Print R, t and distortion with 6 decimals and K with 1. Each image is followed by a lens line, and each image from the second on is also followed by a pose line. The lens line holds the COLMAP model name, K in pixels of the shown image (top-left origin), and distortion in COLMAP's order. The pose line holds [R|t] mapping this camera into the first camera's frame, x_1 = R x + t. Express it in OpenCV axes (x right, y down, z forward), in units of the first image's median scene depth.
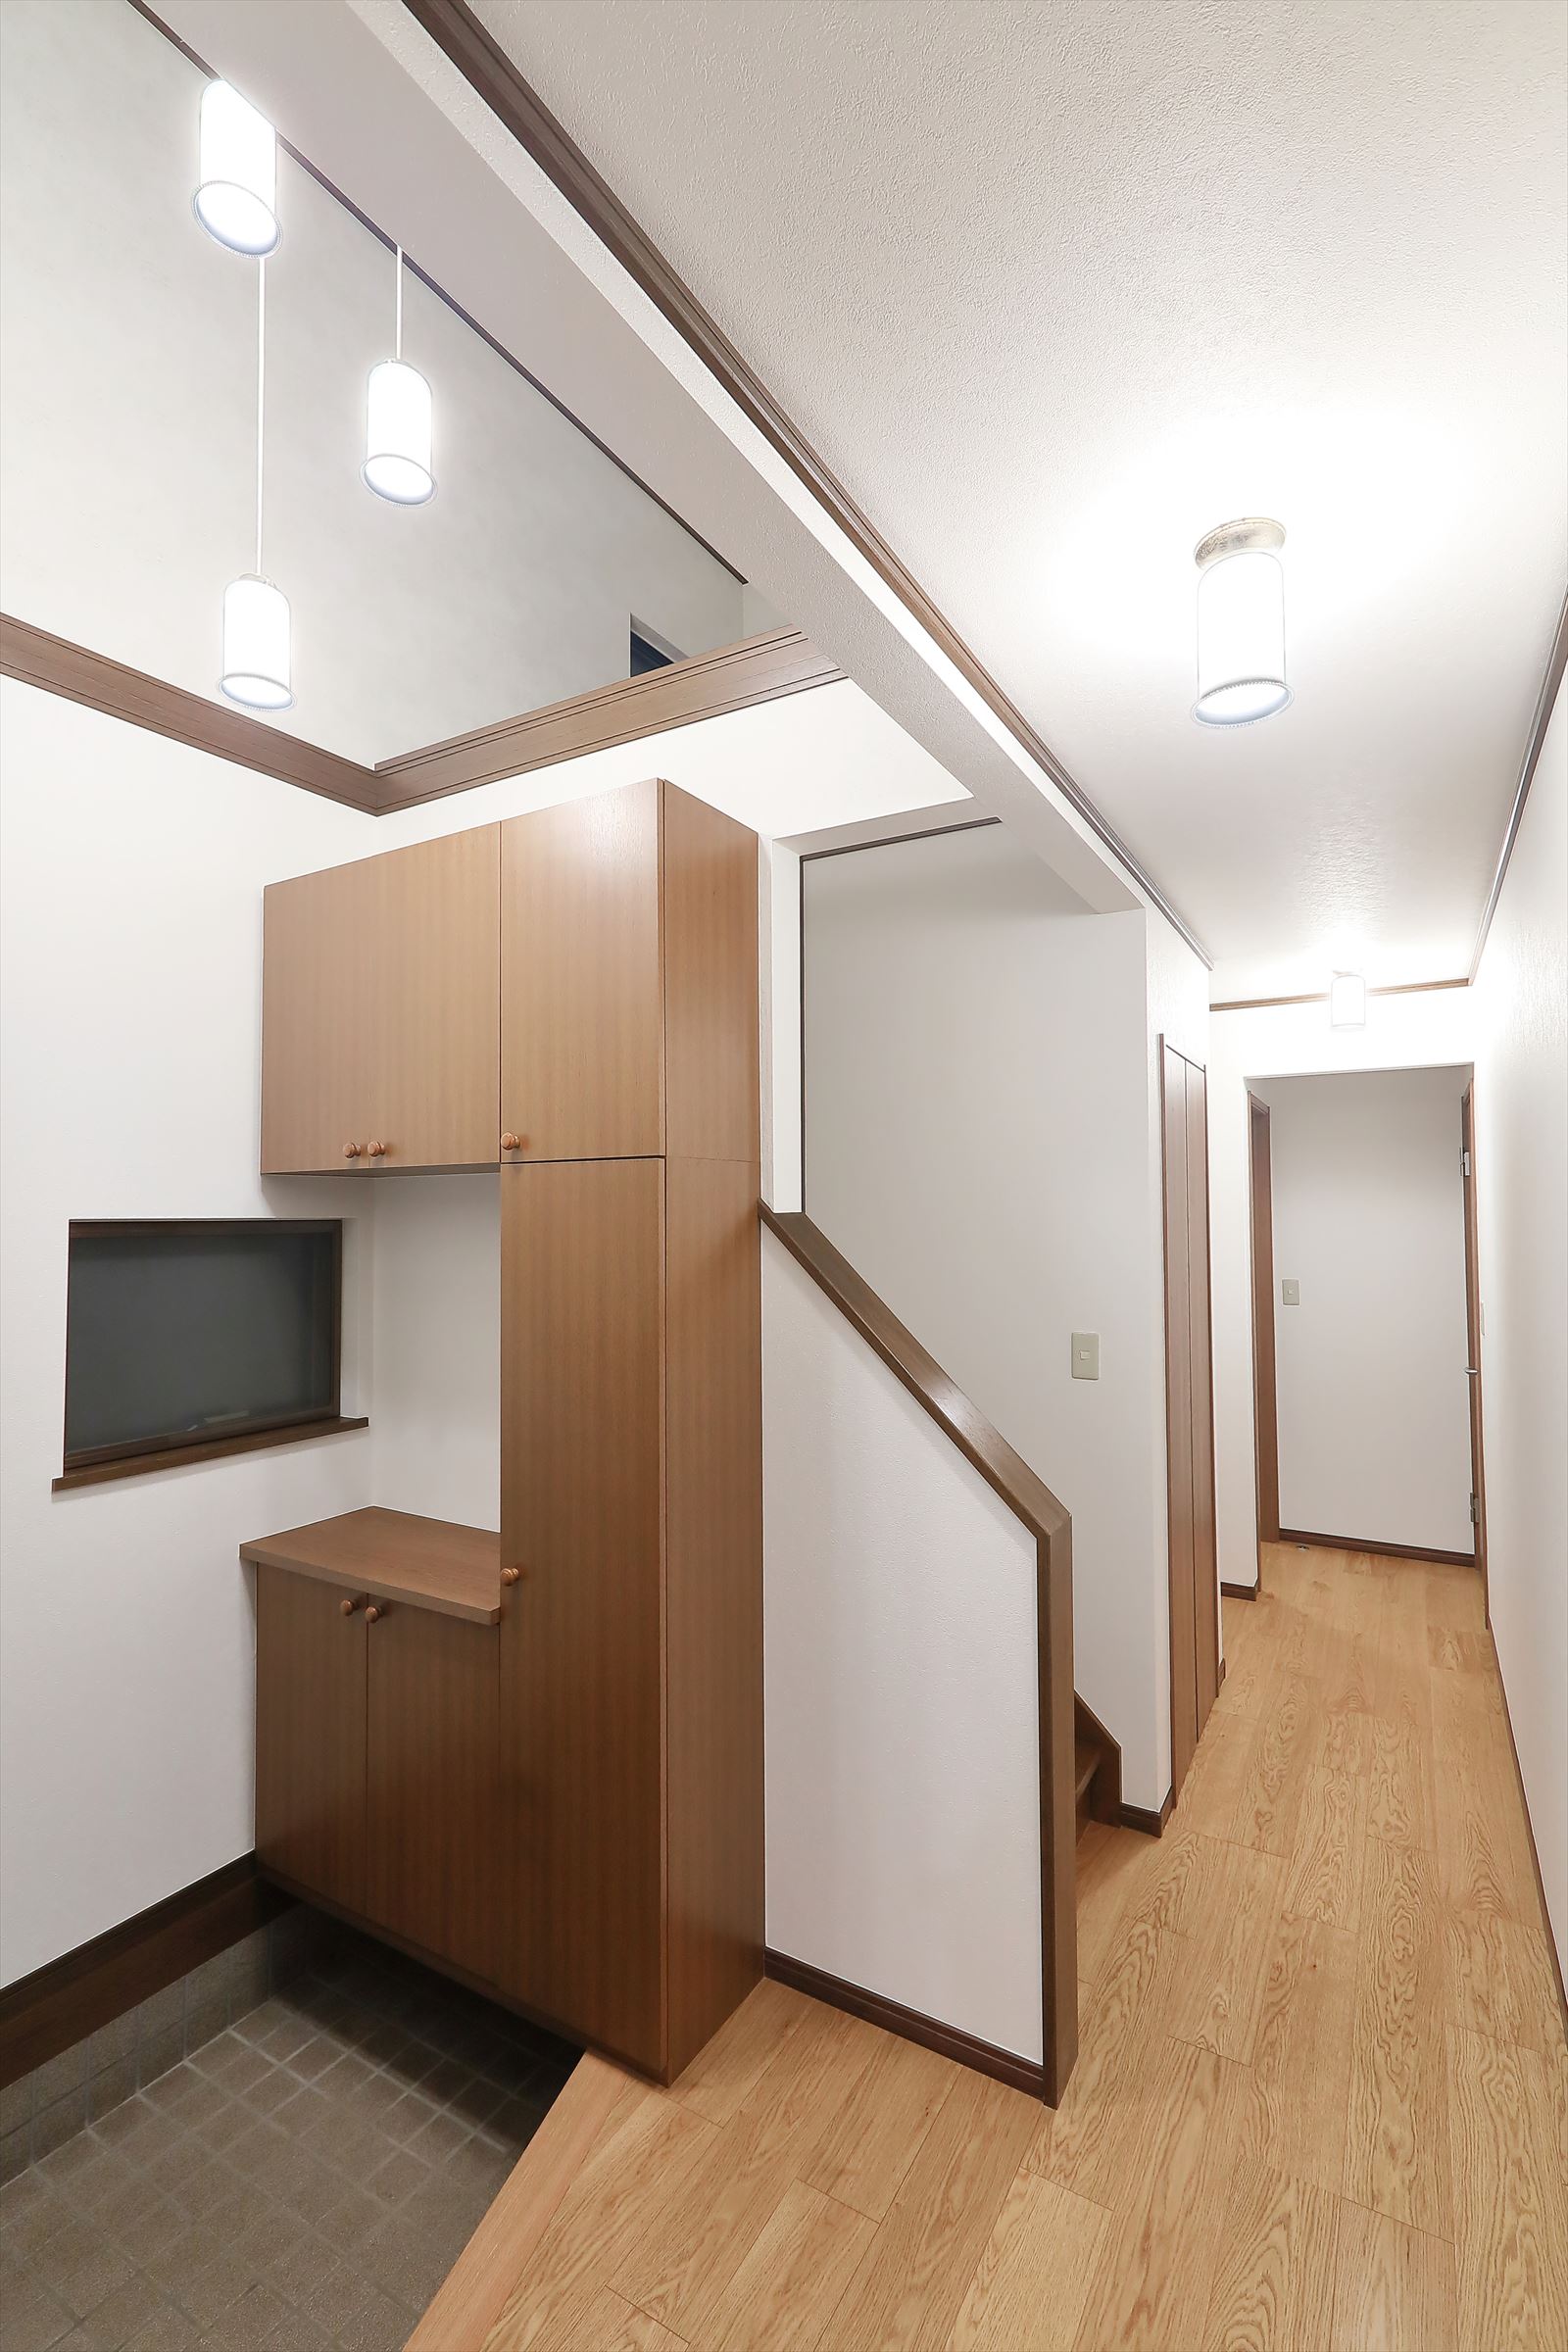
lens RADIAL K [[1042.9, 0, 784.0], [0, 1042.9, 1176.0], [0, 0, 1]] dist [0.000042, -0.000045]
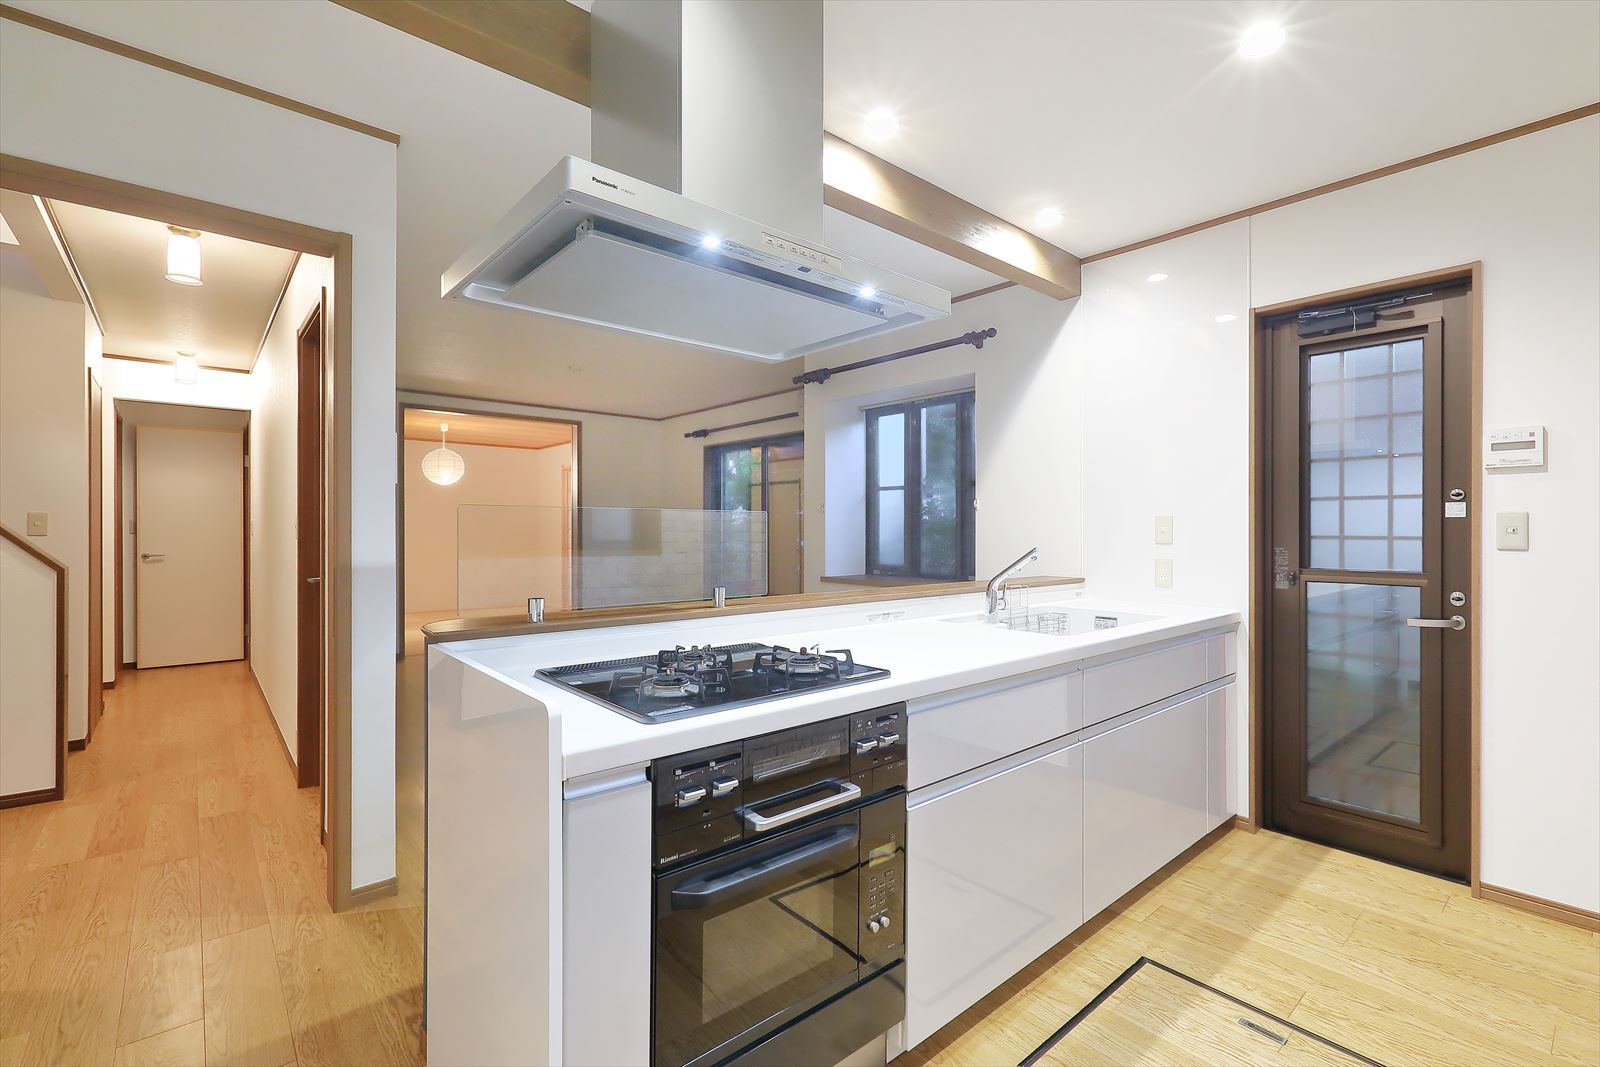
lens RADIAL K [[709.4, 0, 800.0], [0, 709.4, 533.5], [0, 0, 1]] dist [0.000042, -0.000045]
pose [[0.316069, -0.000060, 0.948736, -0.344053], [-0.036392, 0.999263, 0.012187, 0.080502], [-0.948038, -0.038378, 0.315834, -0.507890]]
